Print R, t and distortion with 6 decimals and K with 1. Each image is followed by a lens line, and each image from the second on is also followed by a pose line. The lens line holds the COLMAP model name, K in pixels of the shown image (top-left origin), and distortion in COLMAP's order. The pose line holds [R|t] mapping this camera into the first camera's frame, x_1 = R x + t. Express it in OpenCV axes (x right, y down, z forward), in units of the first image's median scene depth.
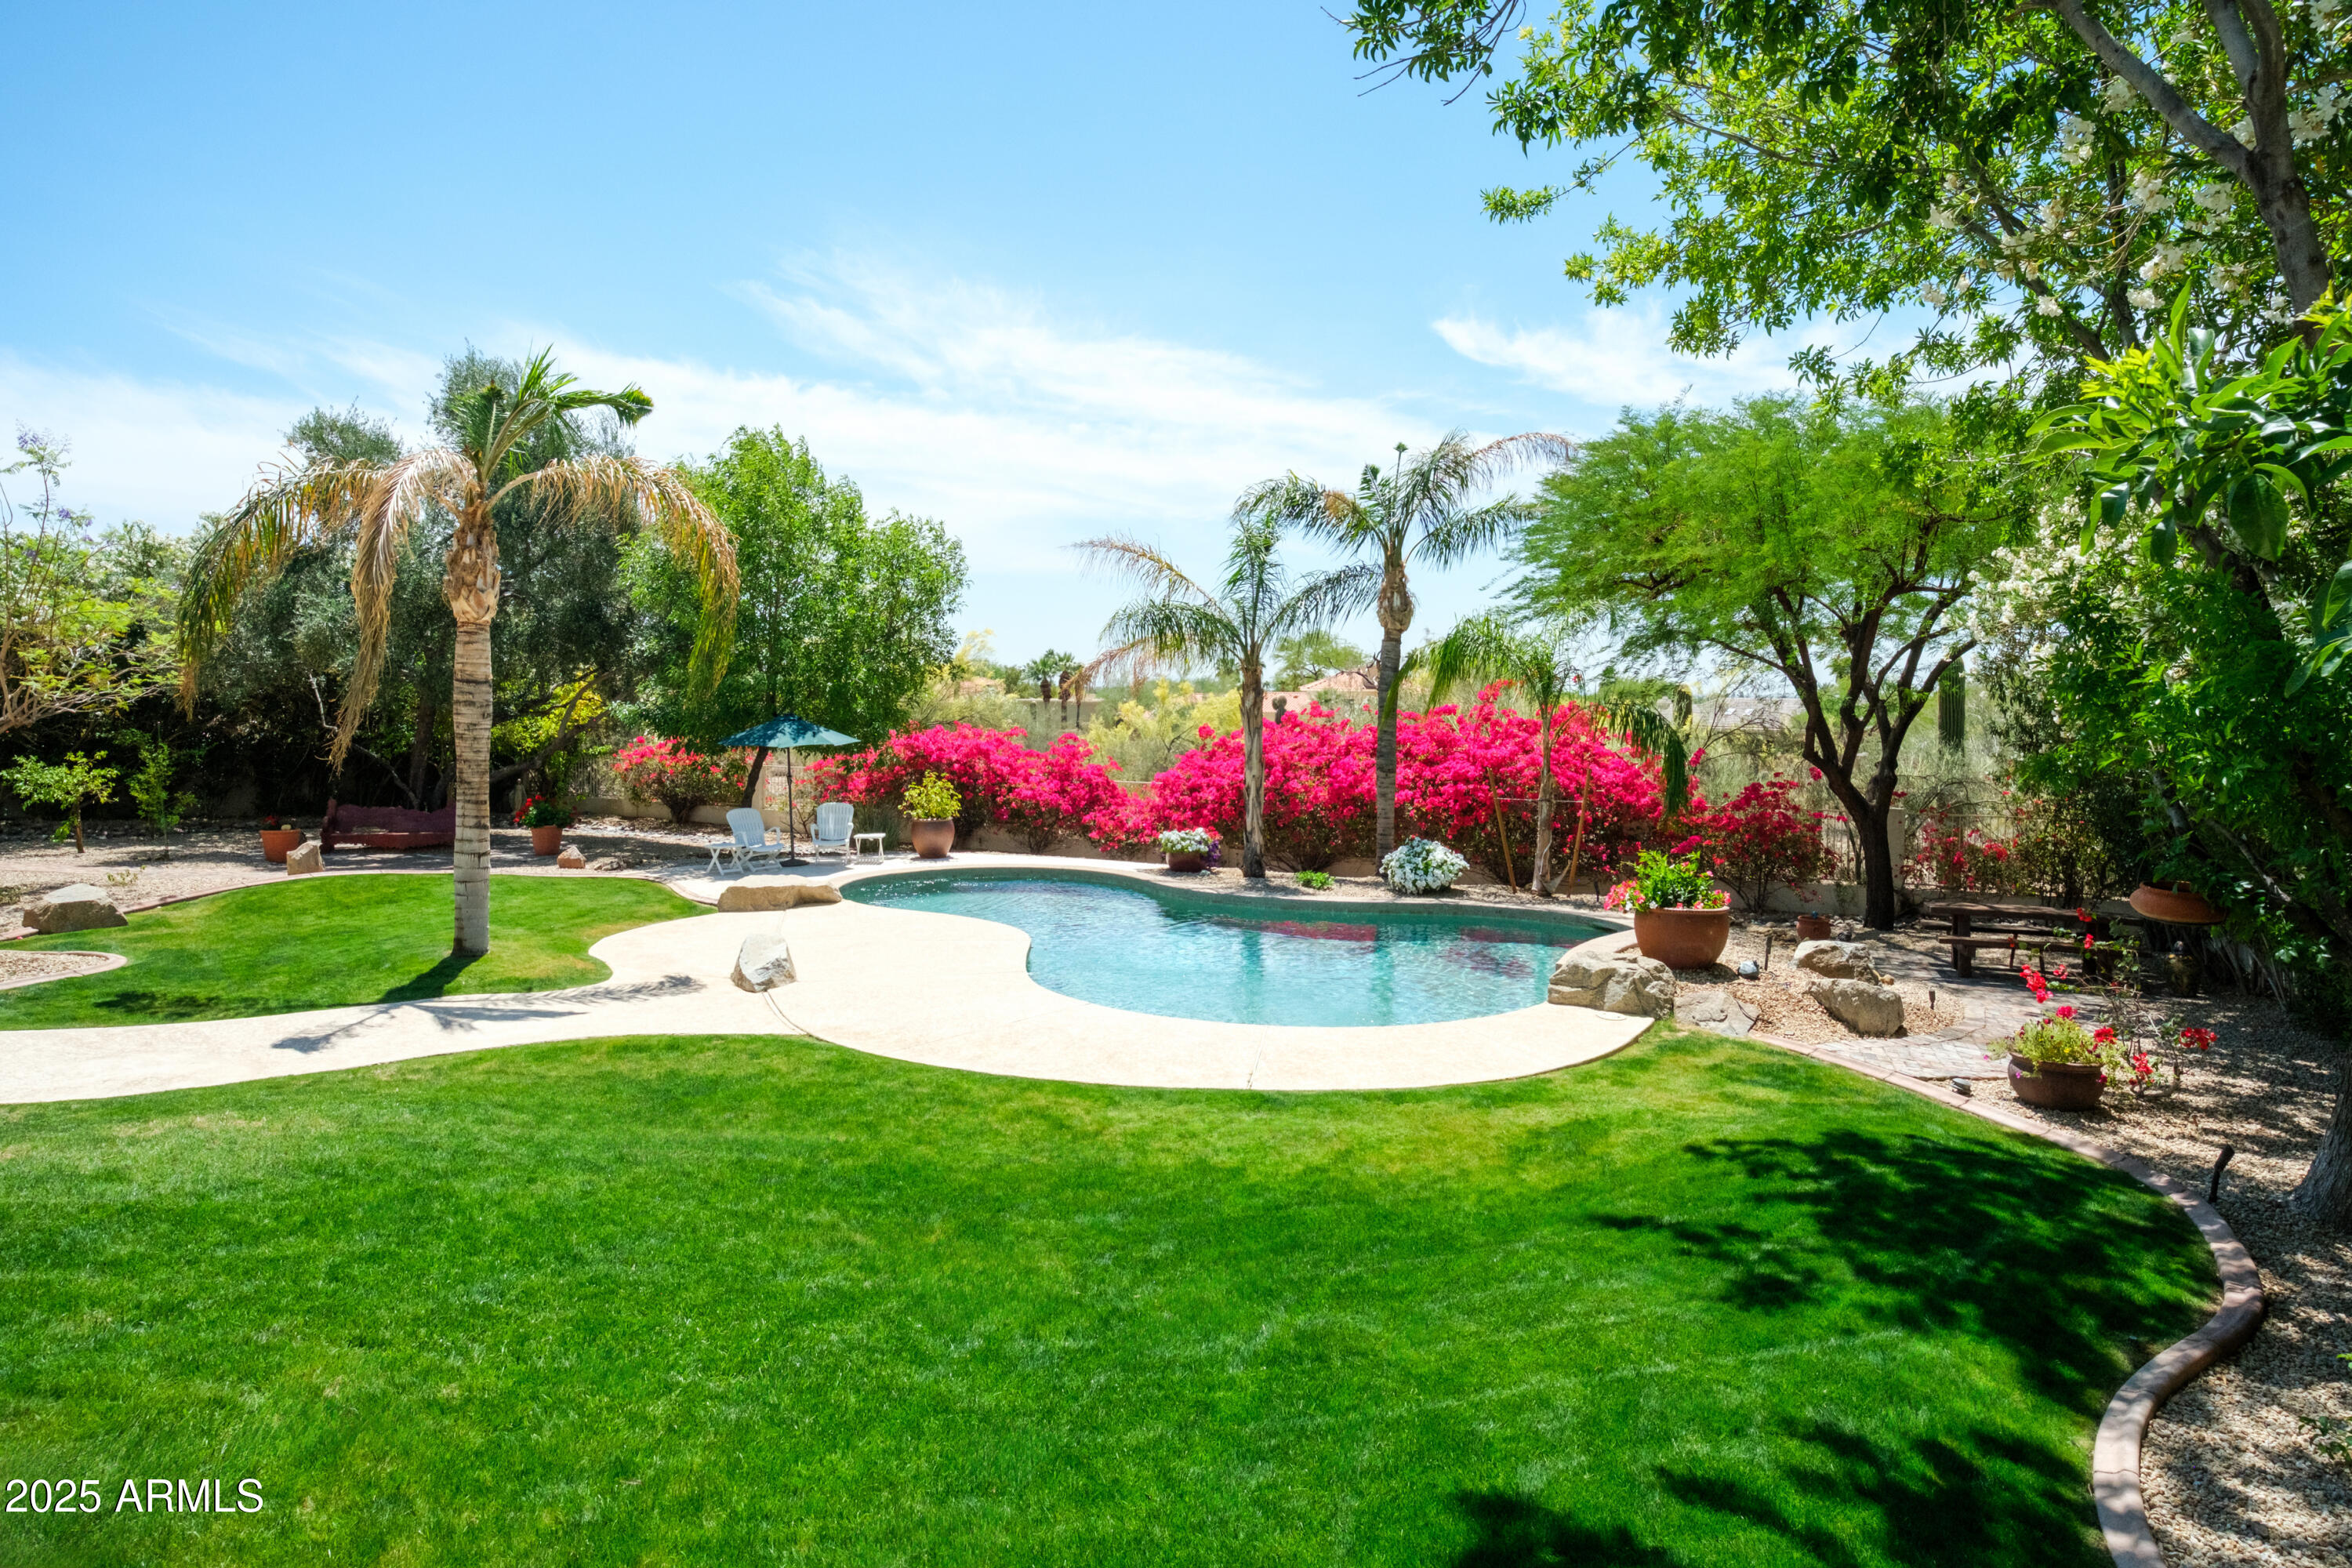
lens RADIAL K [[1353.7, 0, 1176.0], [0, 1353.7, 784.0], [0, 0, 1]] dist [0.001830, 0.002109]
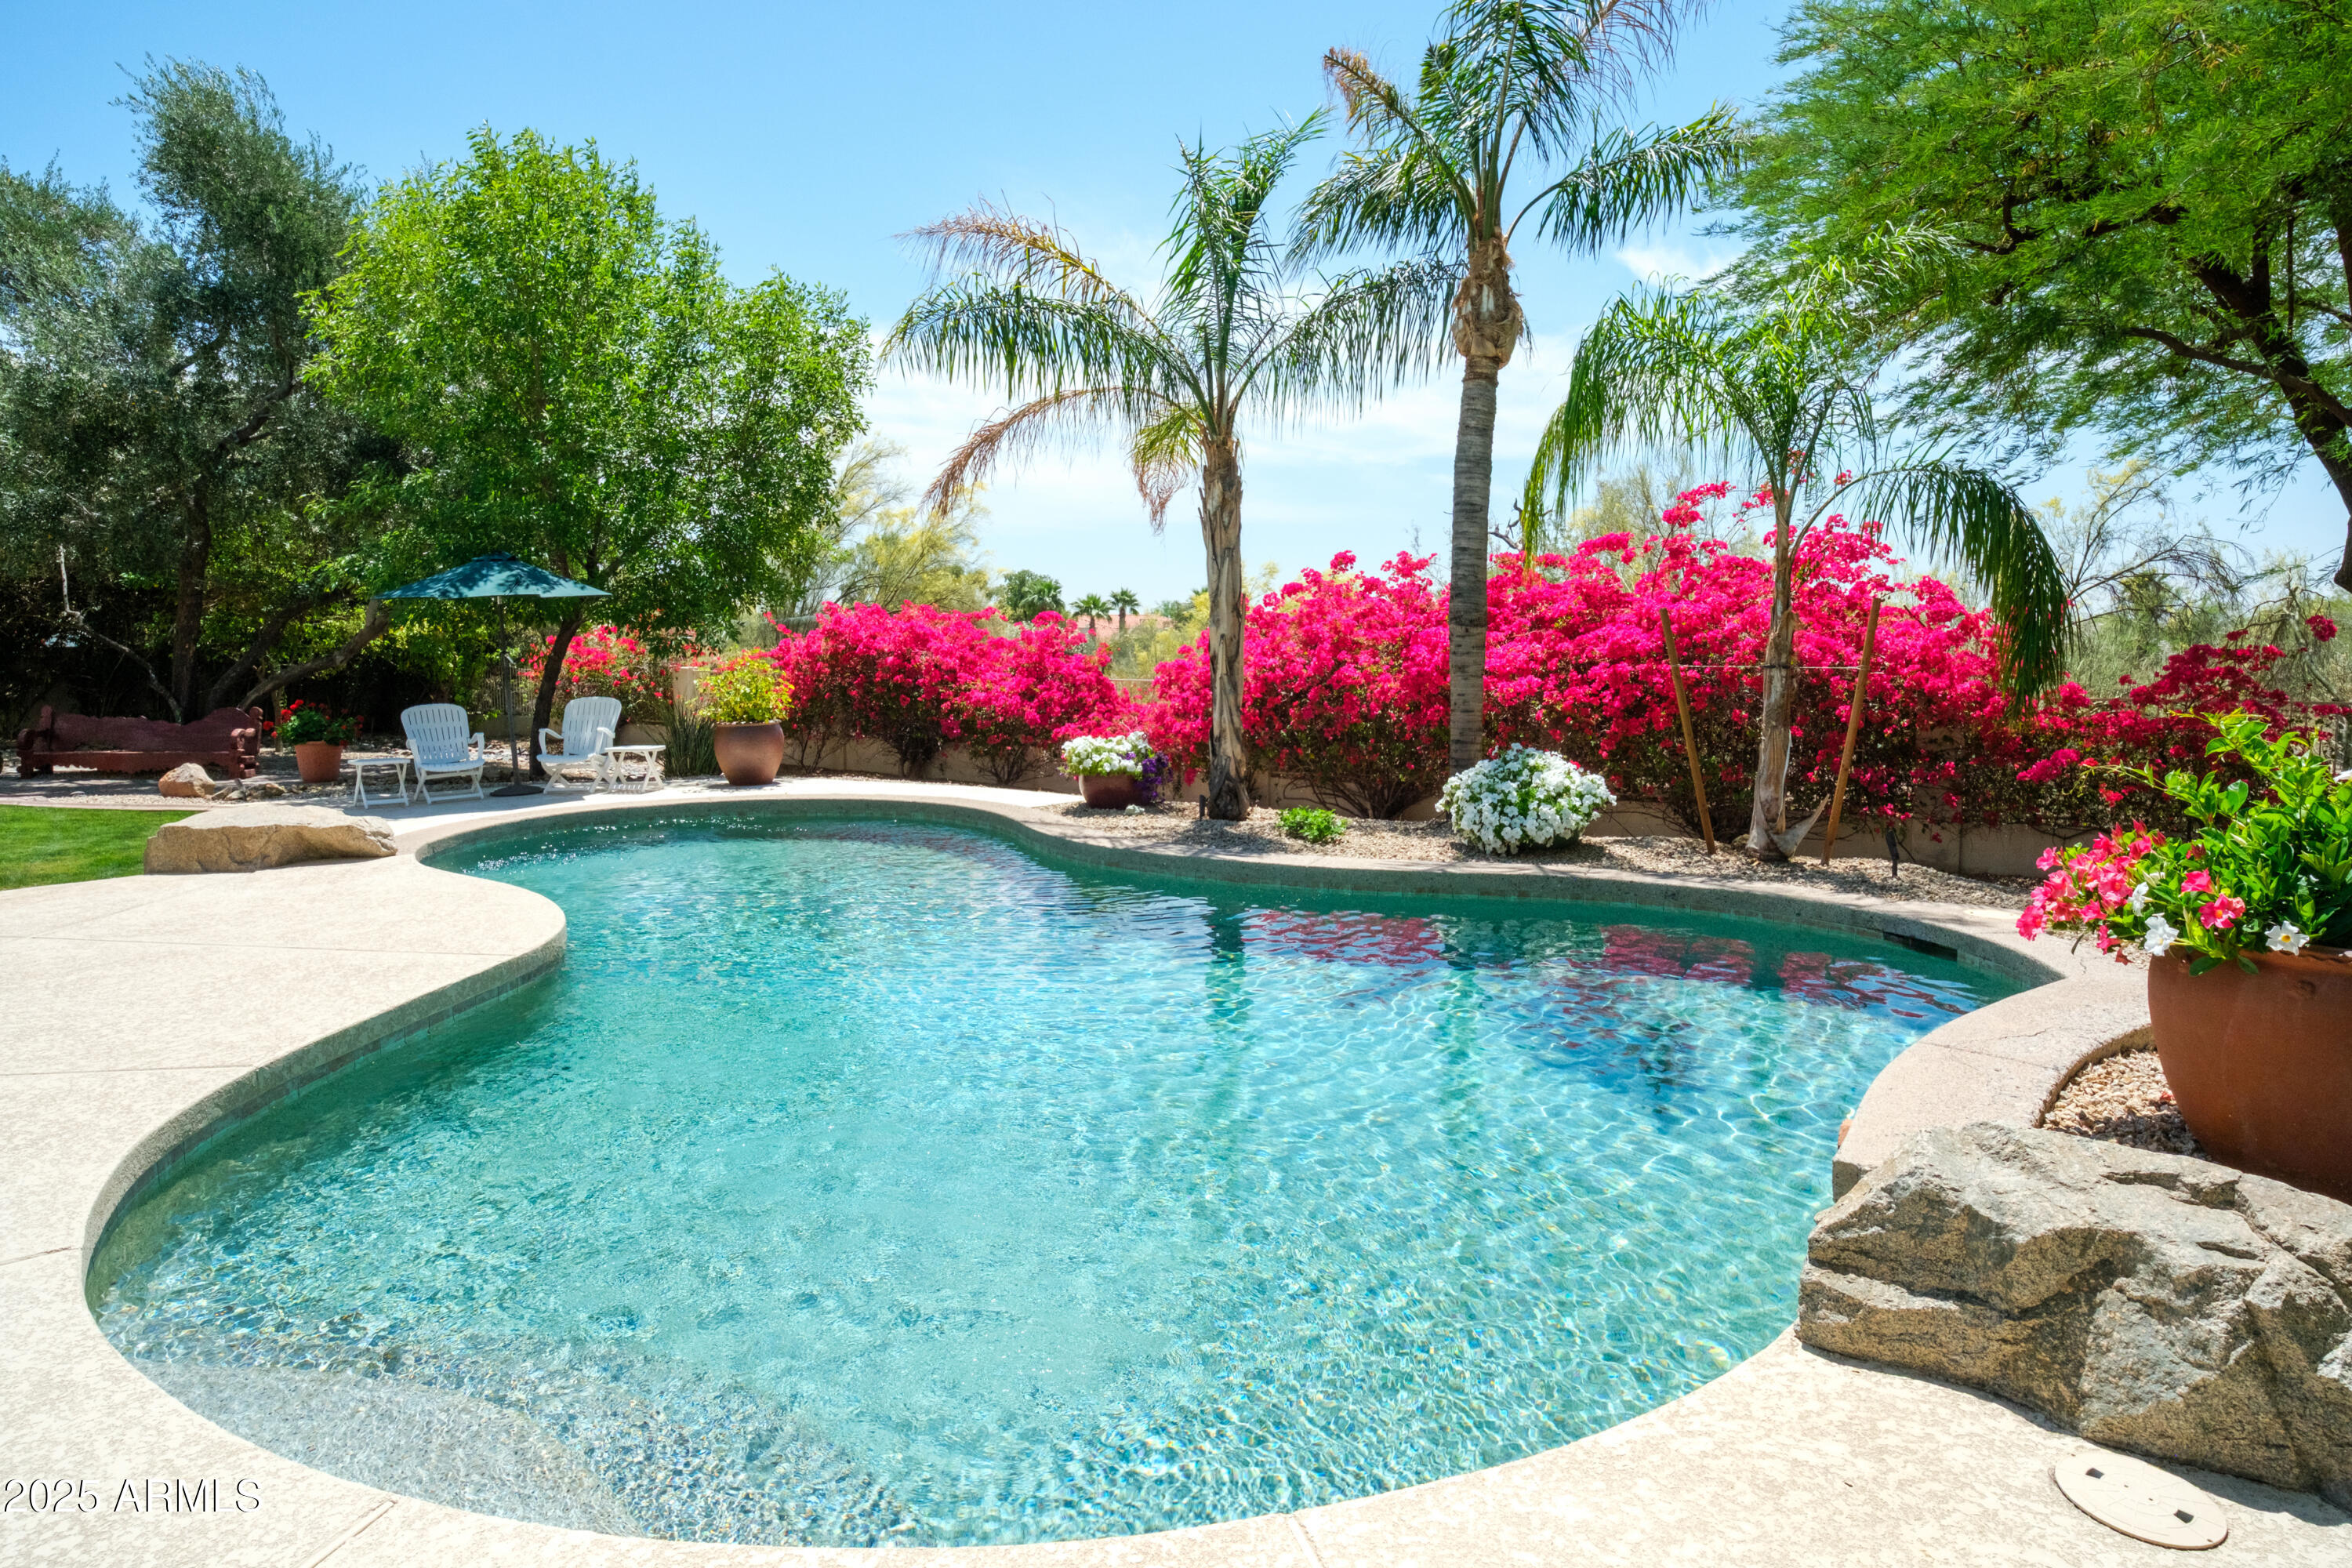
lens RADIAL K [[1353.7, 0, 1176.0], [0, 1353.7, 784.0], [0, 0, 1]] dist [0.001830, 0.002109]
pose [[0.989356, 0.004136, -0.145455, 0.119604], [0.001696, 0.999200, 0.039953, 0.032389], [0.145504, -0.039774, 0.988558, 0.449059]]
